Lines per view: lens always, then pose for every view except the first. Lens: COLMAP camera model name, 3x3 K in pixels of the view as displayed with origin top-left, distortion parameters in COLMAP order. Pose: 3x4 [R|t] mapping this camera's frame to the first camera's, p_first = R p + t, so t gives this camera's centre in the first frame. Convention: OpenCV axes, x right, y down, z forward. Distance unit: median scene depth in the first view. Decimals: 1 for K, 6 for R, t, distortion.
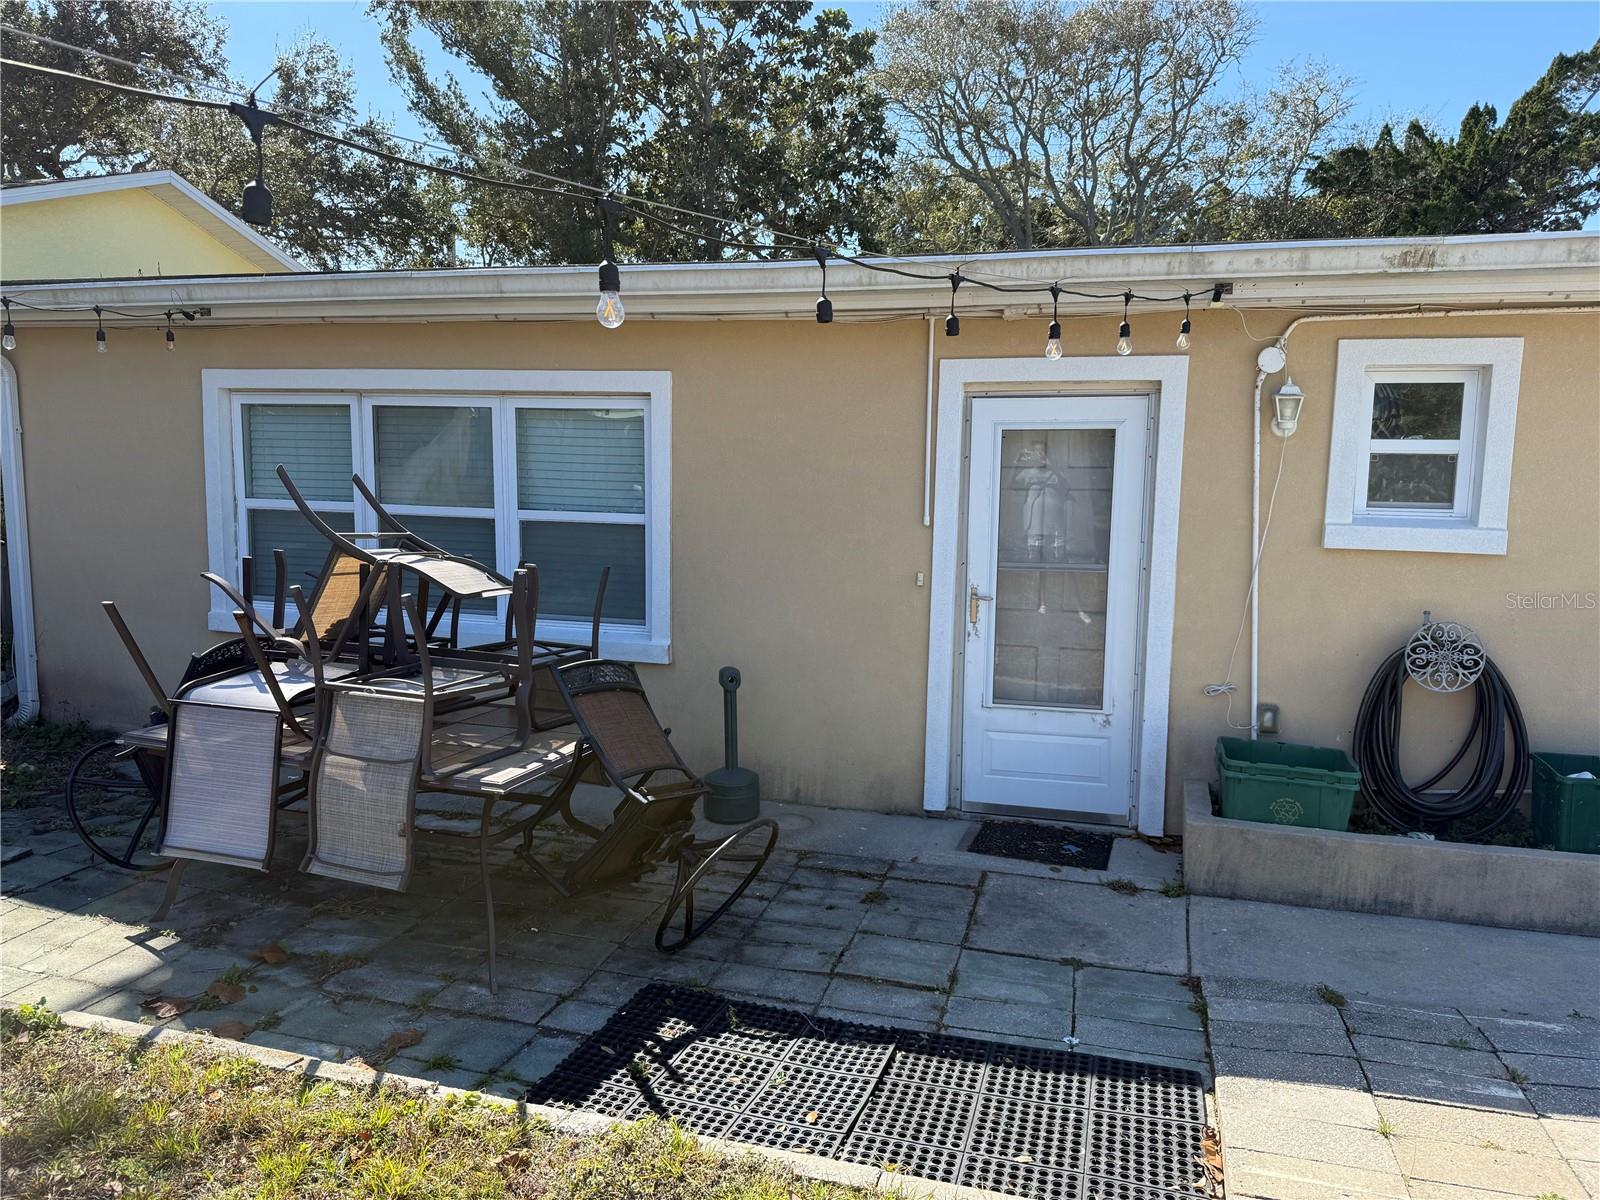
lens RADIAL K [[1107.9, 0, 800.2], [0, 1107.9, 601.8], [0, 0, 1]] dist [0.067587, -0.099639]
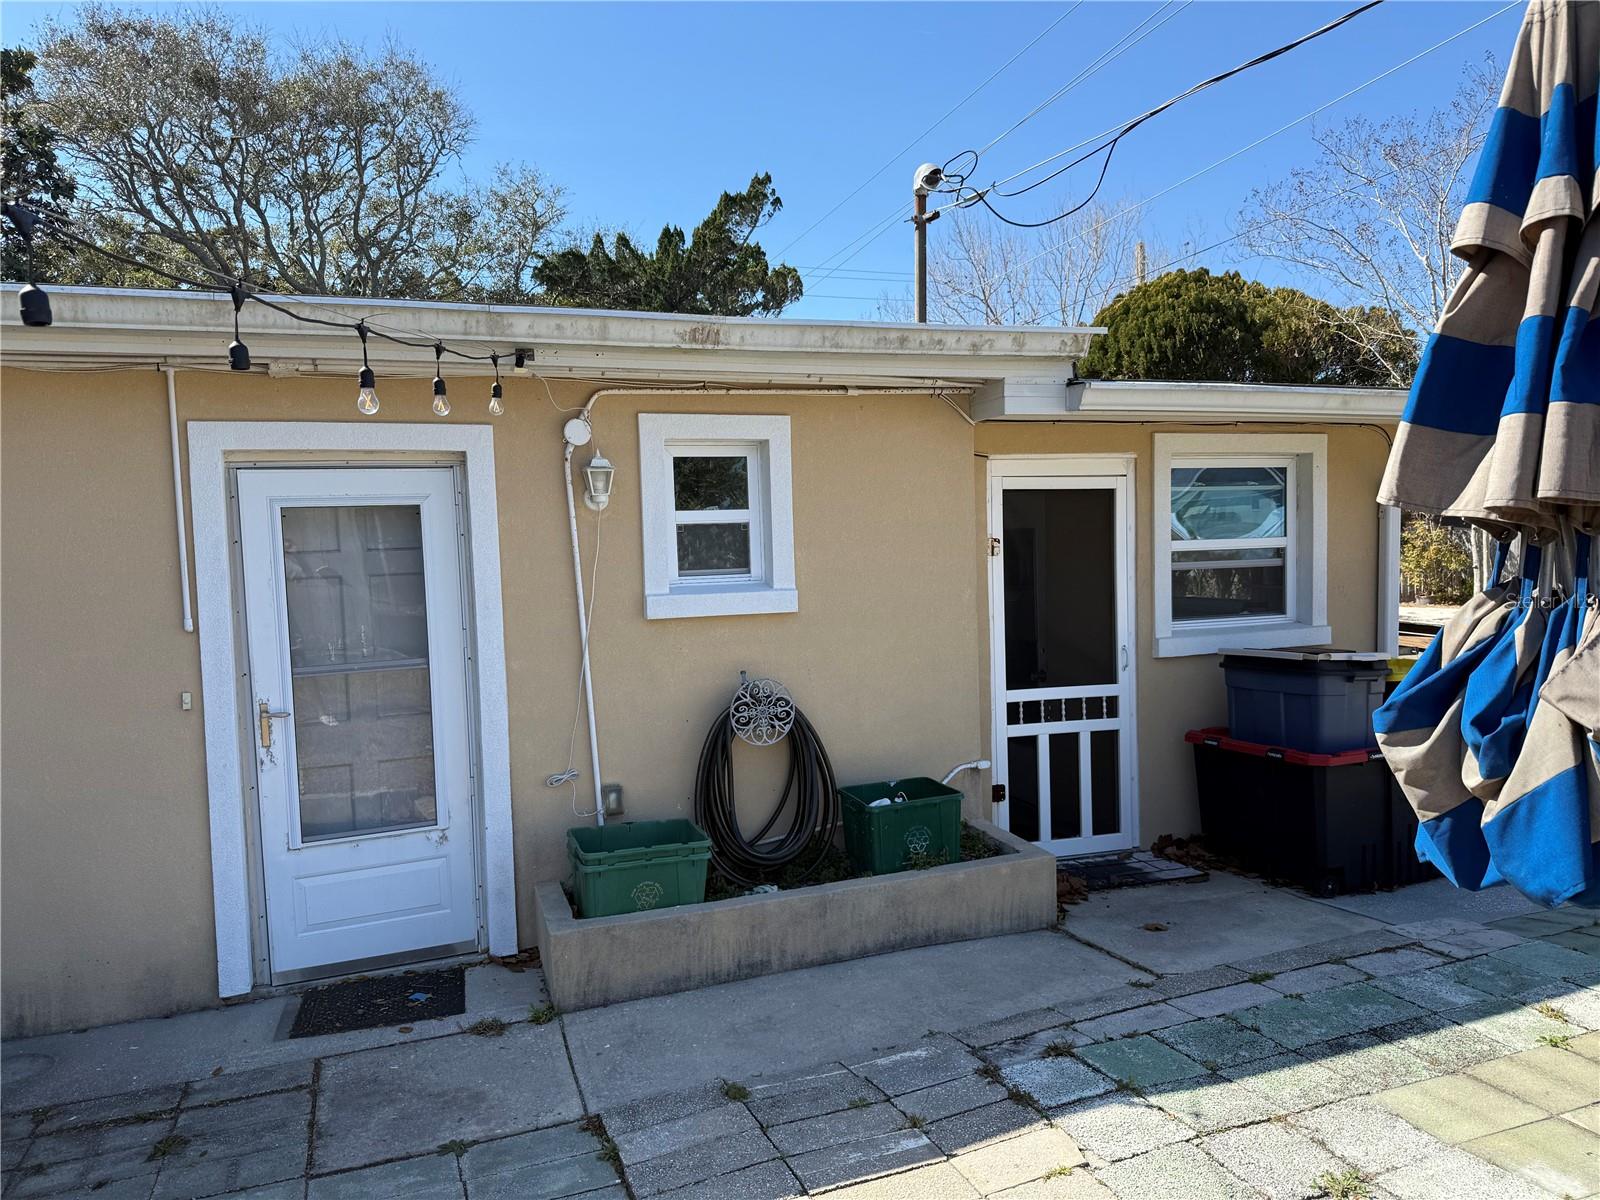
lens RADIAL K [[1113.0, 0, 804.4], [0, 1113.0, 608.2], [0, 0, 1]] dist [0.011915, -0.029354]
pose [[0.796734, -0.073591, 0.599833, -0.009463], [0.113947, 0.993048, -0.029518, -0.013163], [-0.593491, 0.091867, 0.799581, 0.122169]]
